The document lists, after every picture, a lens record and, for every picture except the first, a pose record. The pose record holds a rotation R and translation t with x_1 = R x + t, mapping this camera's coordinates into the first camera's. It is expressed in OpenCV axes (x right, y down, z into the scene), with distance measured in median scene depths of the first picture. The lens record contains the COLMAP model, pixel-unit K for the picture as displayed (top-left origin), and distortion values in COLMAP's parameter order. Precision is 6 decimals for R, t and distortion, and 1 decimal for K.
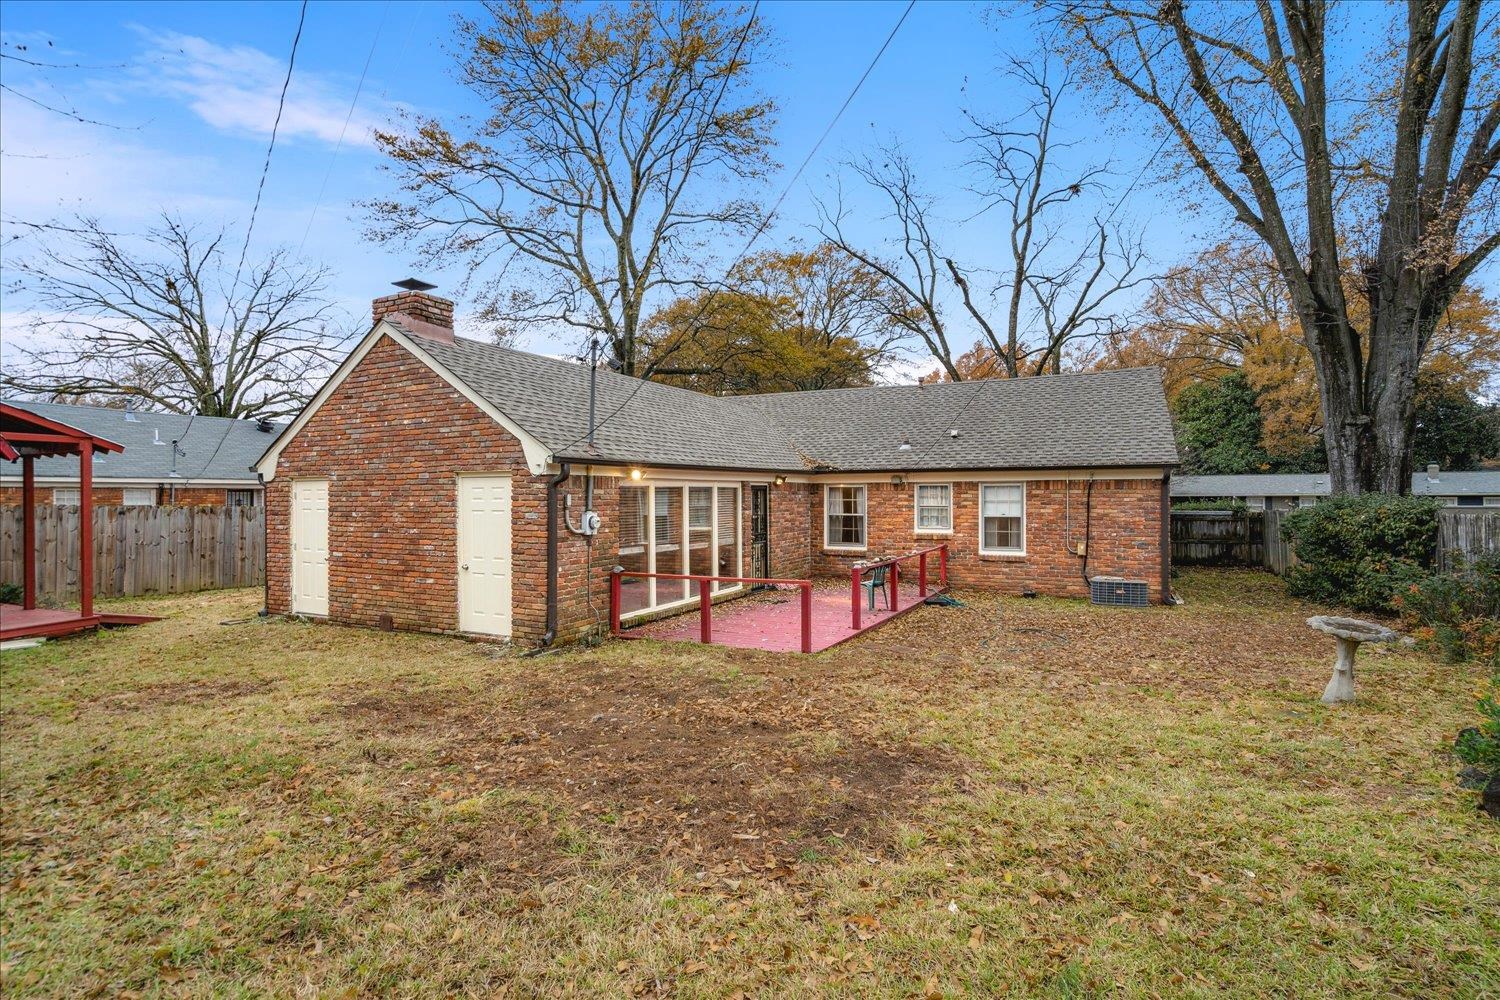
lens RADIAL K [[572.5, 0, 749.3], [0, 572.5, 494.5], [0, 0, 1]] dist [-0.003922, 0.000058]
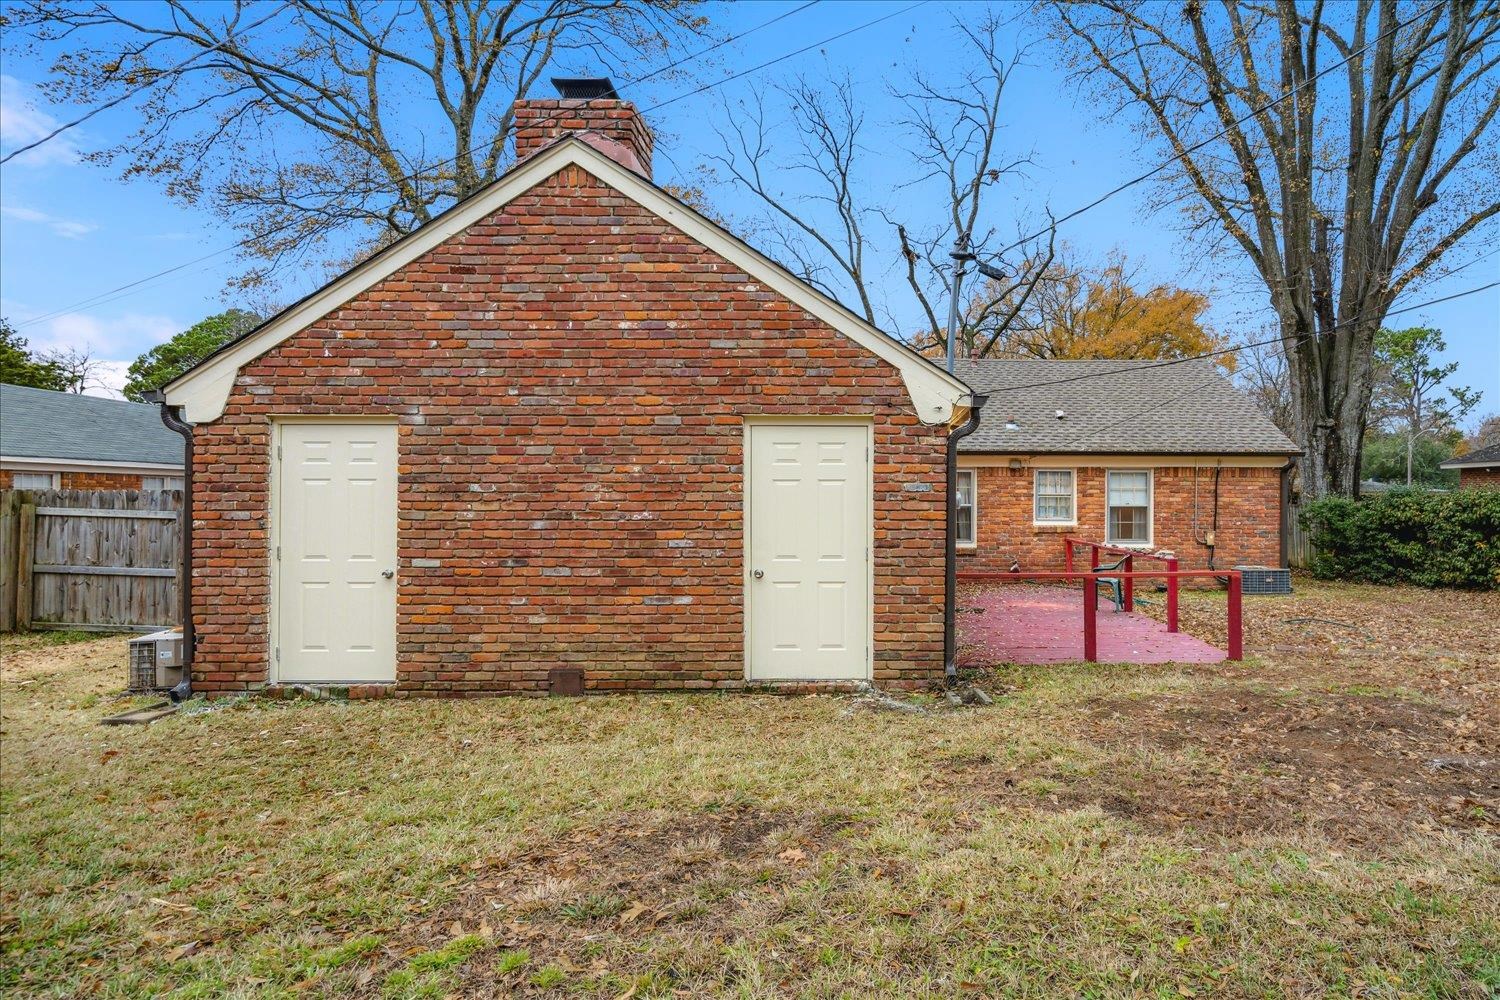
lens RADIAL K [[679.7, 0, 750.1], [0, 679.7, 499.4], [0, 0, 1]] dist [-0.006387, 0.000446]
pose [[0.919474, 0.008165, 0.393065, -0.646411], [-0.008577, 0.999963, -0.000708, 0.040301], [-0.393057, -0.002720, 0.919510, 0.280770]]
